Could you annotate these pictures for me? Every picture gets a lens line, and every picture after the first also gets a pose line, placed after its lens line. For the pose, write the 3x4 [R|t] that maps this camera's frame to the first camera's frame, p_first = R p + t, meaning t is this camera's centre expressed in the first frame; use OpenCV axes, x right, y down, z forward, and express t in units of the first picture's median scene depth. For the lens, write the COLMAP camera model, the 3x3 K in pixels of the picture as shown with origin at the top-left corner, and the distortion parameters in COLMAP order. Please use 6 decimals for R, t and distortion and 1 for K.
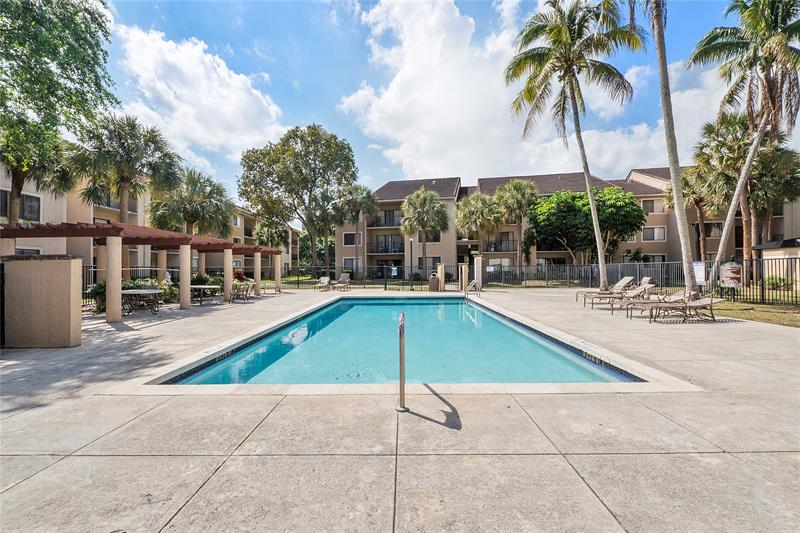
lens RADIAL K [[344.2, 0, 404.0], [0, 344.2, 263.6], [0, 0, 1]] dist [0.001074, -0.000138]
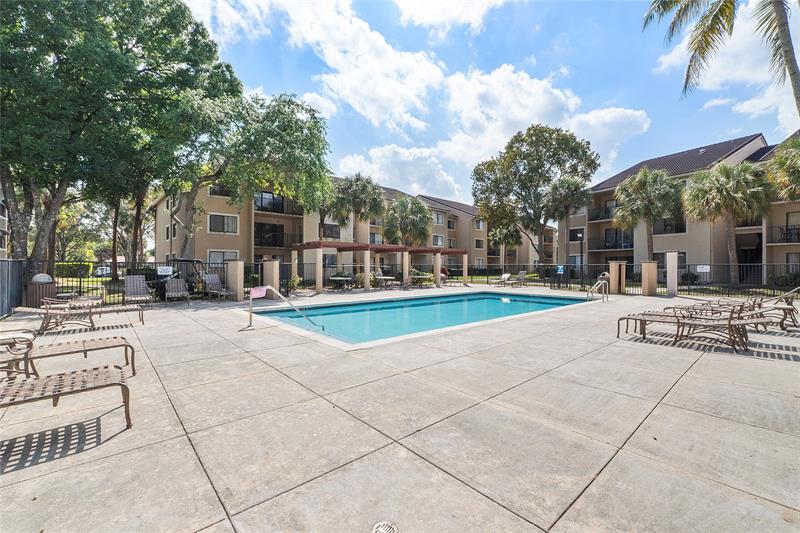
lens RADIAL K [[344.2, 0, 404.0], [0, 344.2, 263.6], [0, 0, 1]] dist [0.001074, -0.000138]
pose [[0.652109, 0.005712, -0.758104, 0.254693], [-0.000329, 0.999974, 0.007251, 0.000068], [0.758125, -0.004479, 0.652093, 0.035317]]
